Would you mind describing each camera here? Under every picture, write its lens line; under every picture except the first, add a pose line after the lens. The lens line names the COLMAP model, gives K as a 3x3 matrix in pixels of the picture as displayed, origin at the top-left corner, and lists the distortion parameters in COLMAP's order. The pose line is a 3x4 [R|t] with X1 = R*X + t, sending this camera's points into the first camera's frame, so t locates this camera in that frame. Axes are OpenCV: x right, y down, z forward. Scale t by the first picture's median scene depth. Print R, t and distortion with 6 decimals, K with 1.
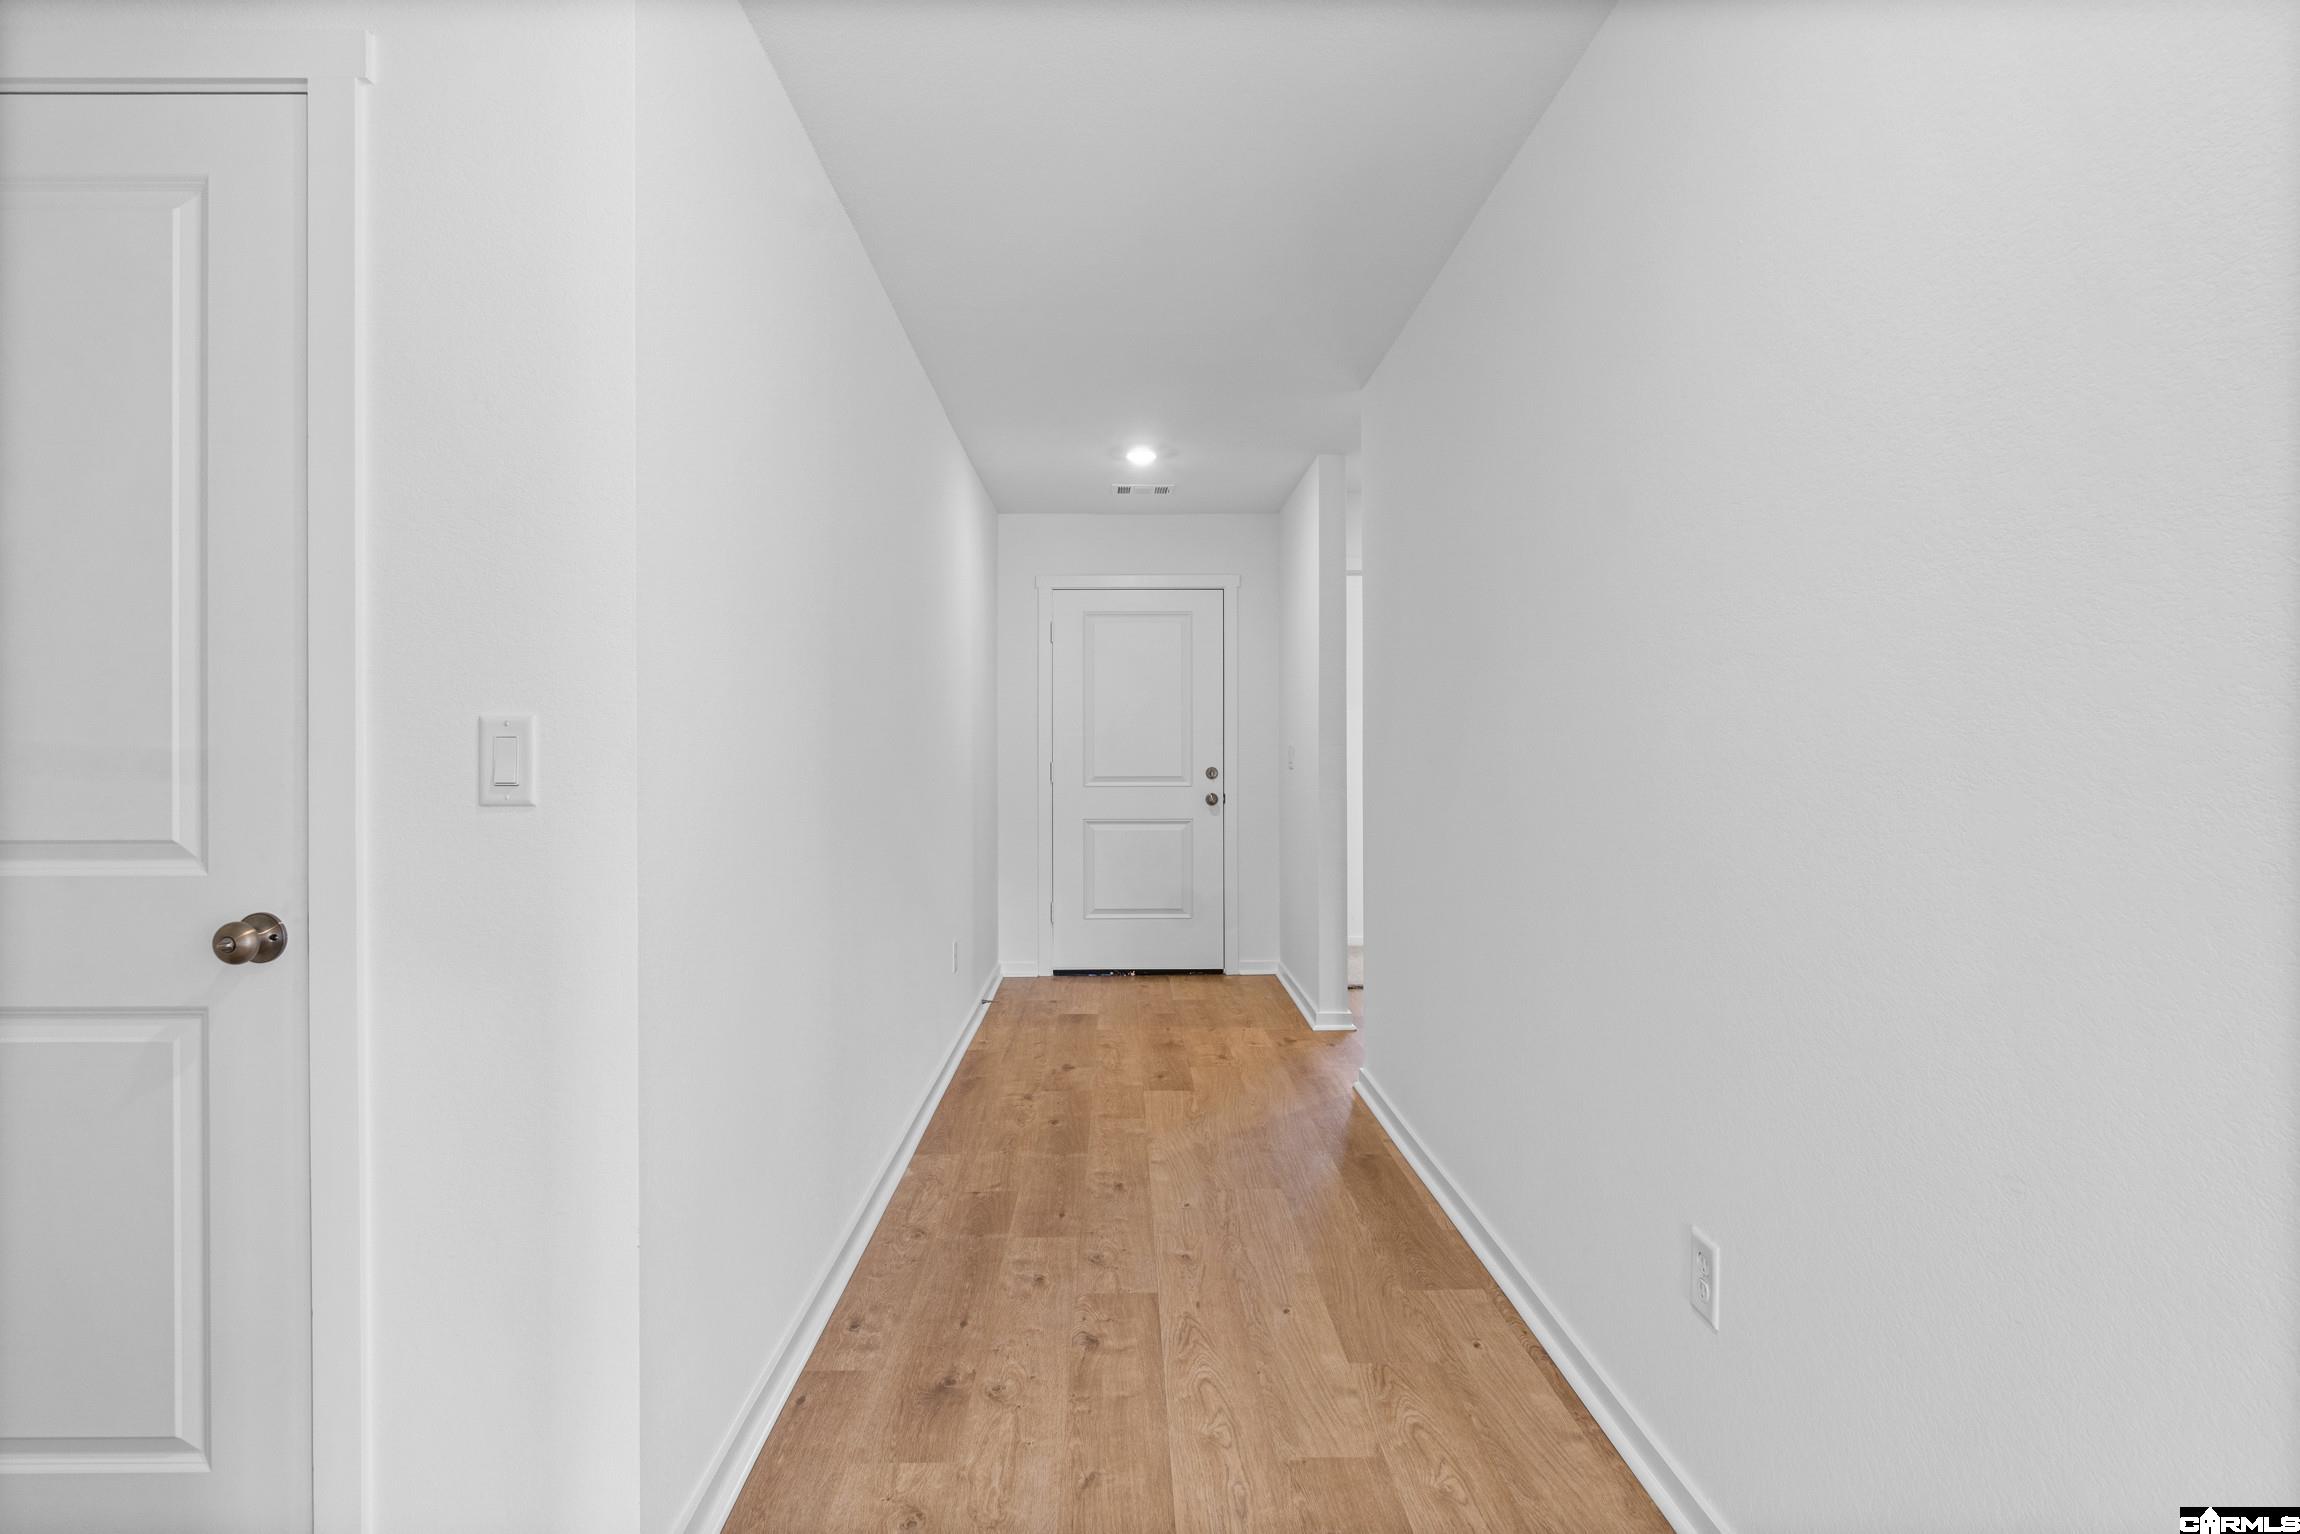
lens RADIAL K [[1177.3, 0, 1133.6], [0, 1177.3, 758.9], [0, 0, 1]] dist [-0.008021, 0.003281]
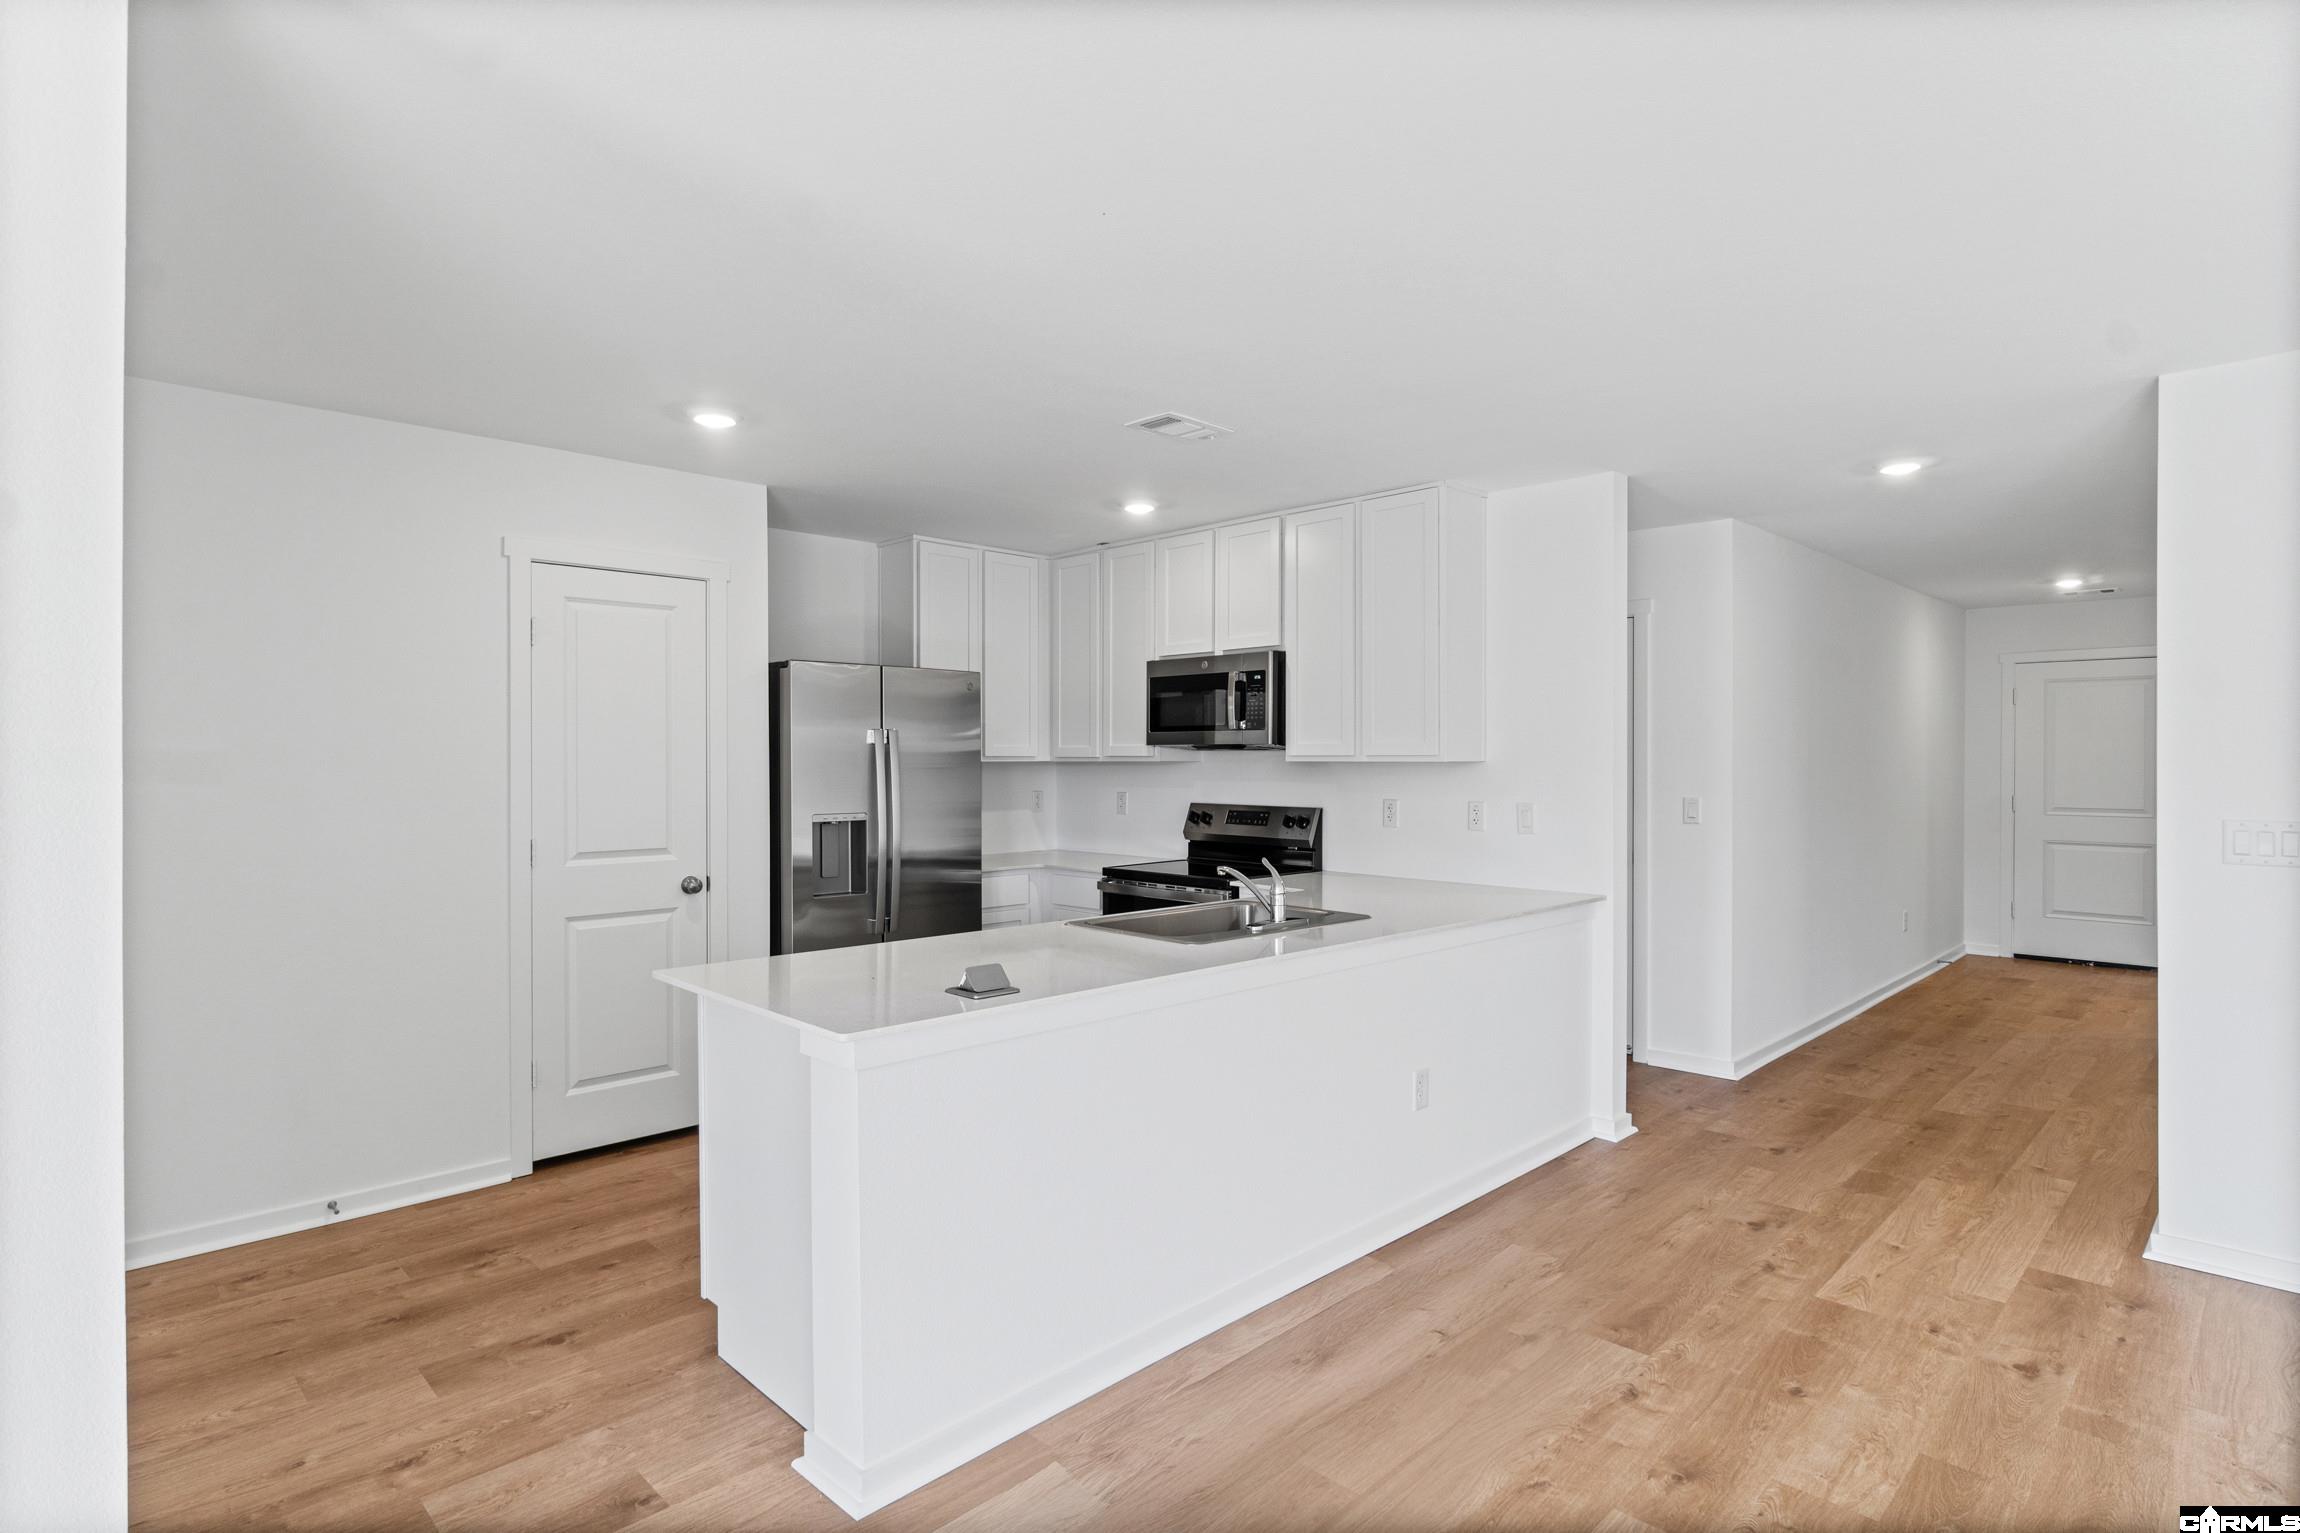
lens RADIAL K [[1177.3, 0, 1133.6], [0, 1177.3, 758.4], [0, 0, 1]] dist [-0.008021, 0.003281]
pose [[0.685963, 0.003417, -0.727628, 0.209980], [-0.002728, 0.999994, 0.002124, -0.038052], [0.727631, 0.000528, 0.685968, -0.633171]]
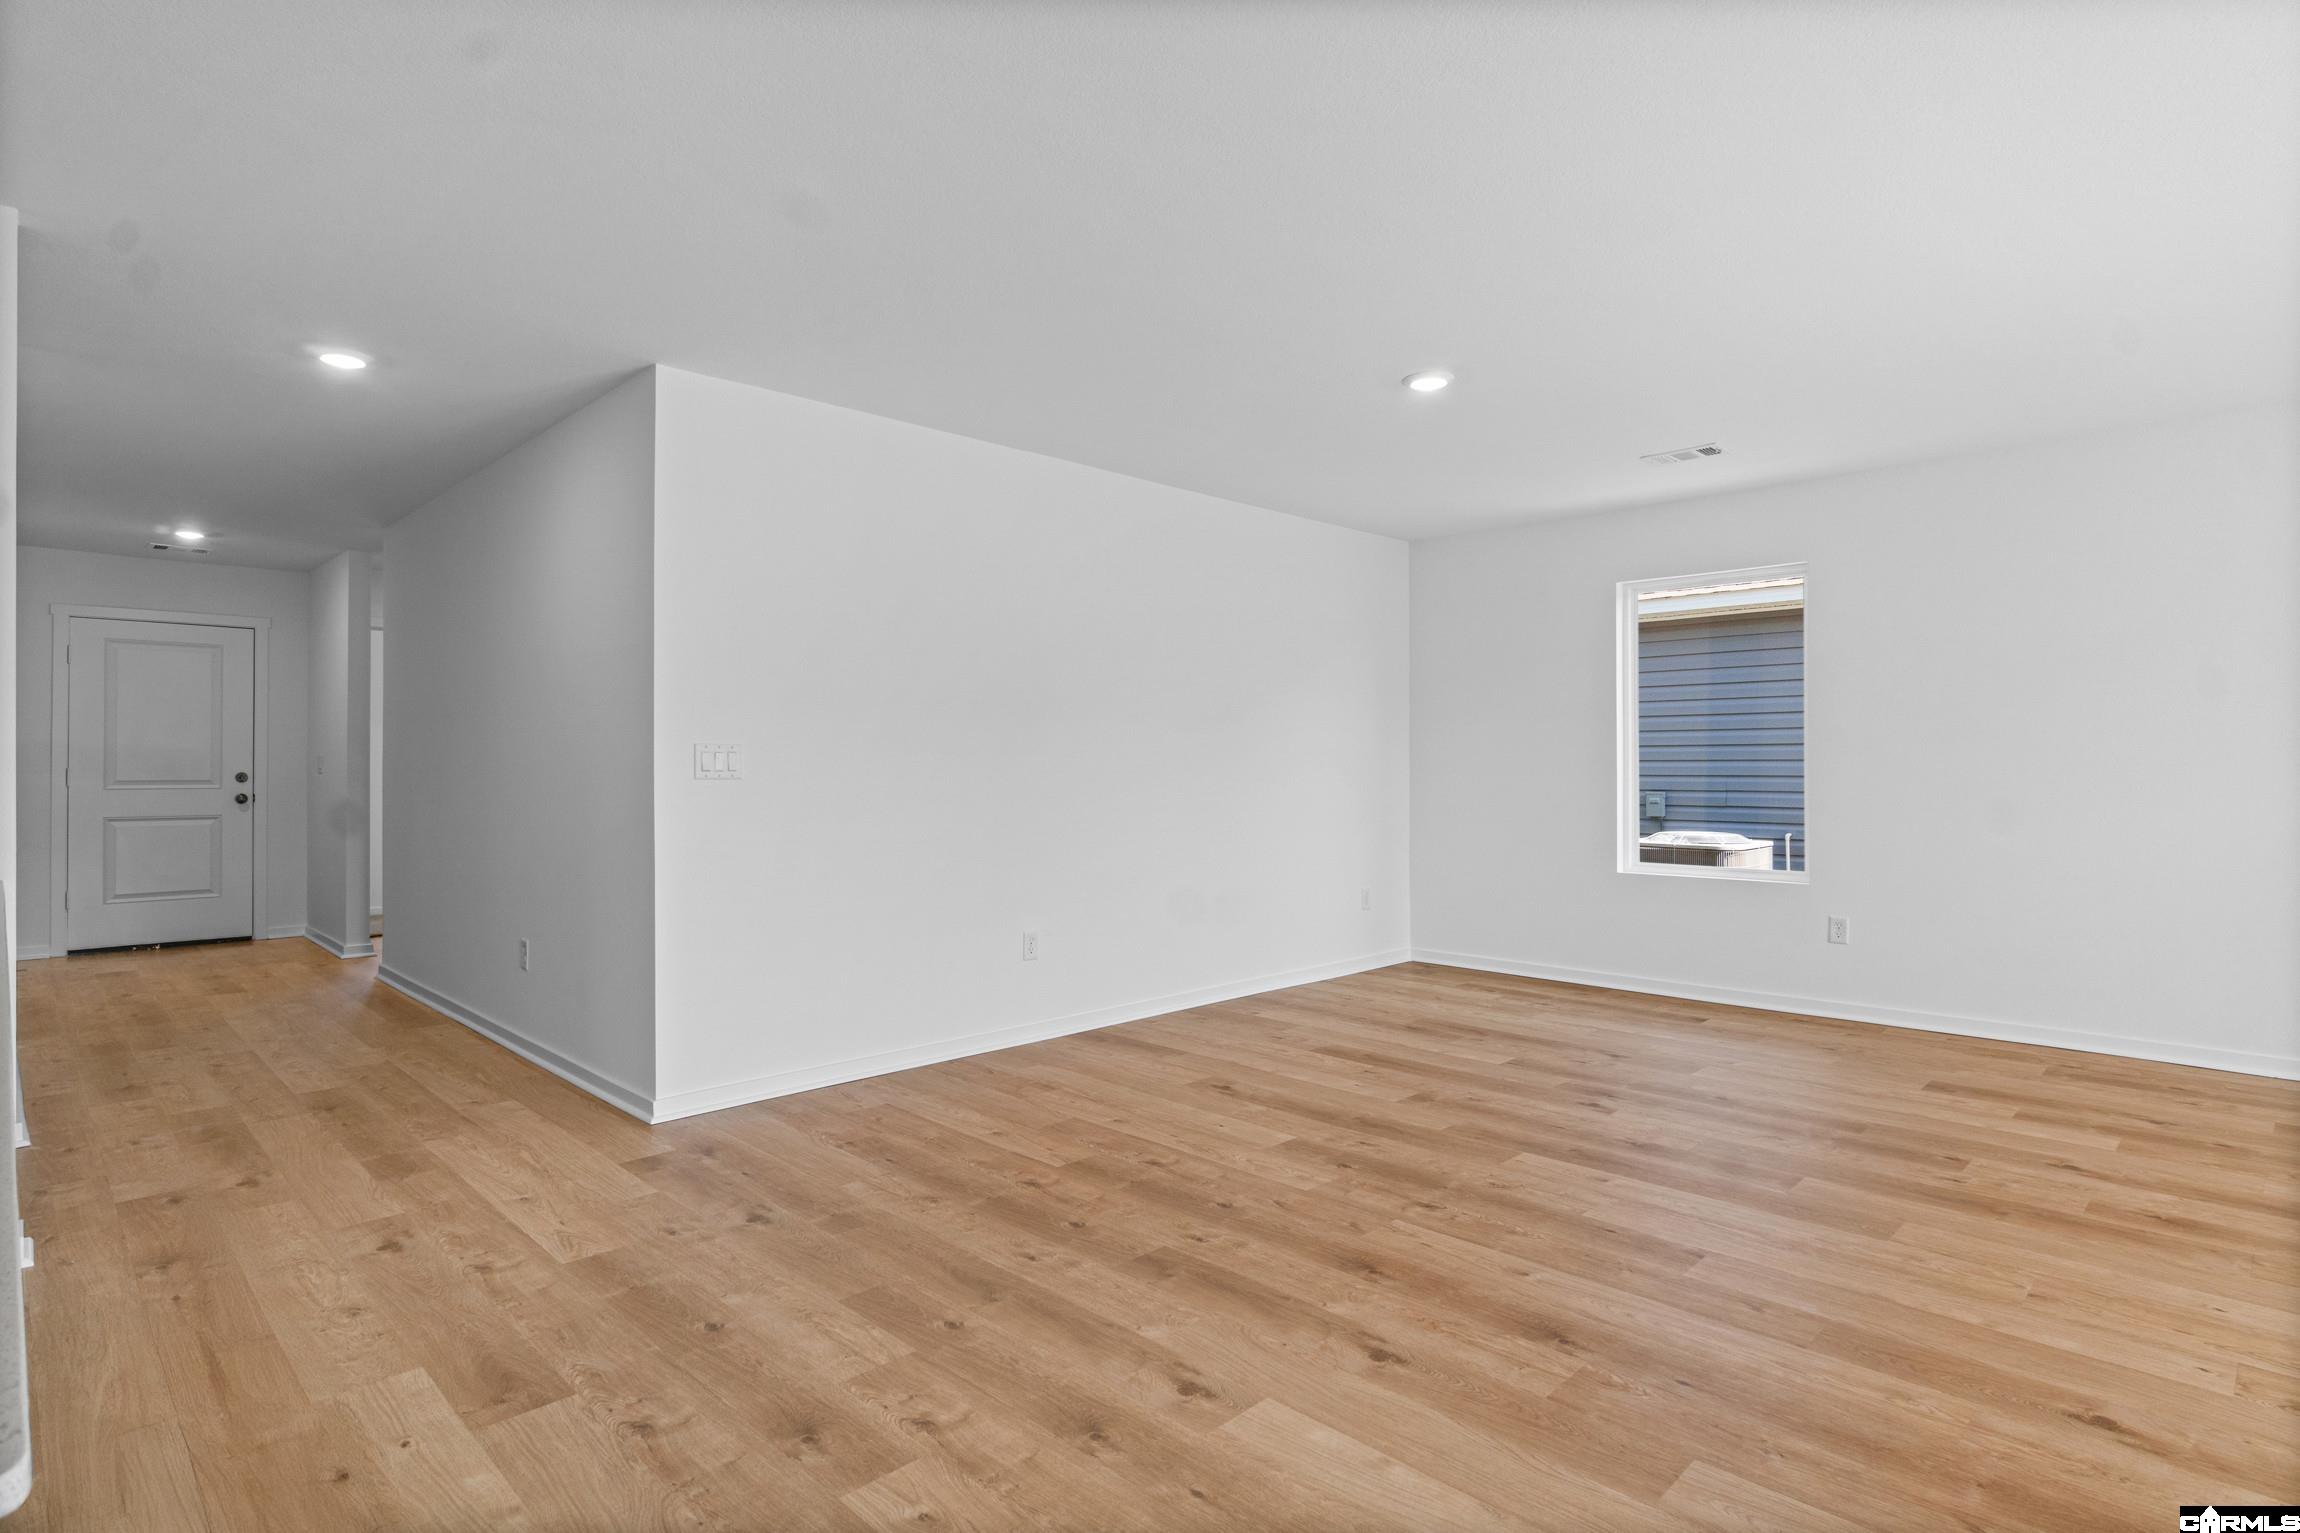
lens RADIAL K [[1177.3, 0, 1133.6], [0, 1177.3, 758.4], [0, 0, 1]] dist [-0.008021, 0.003281]
pose [[0.725628, 0.007254, 0.688049, -0.104248], [-0.000630, 0.999951, -0.009878, 0.003547], [-0.688087, 0.006735, 0.725597, -0.553374]]
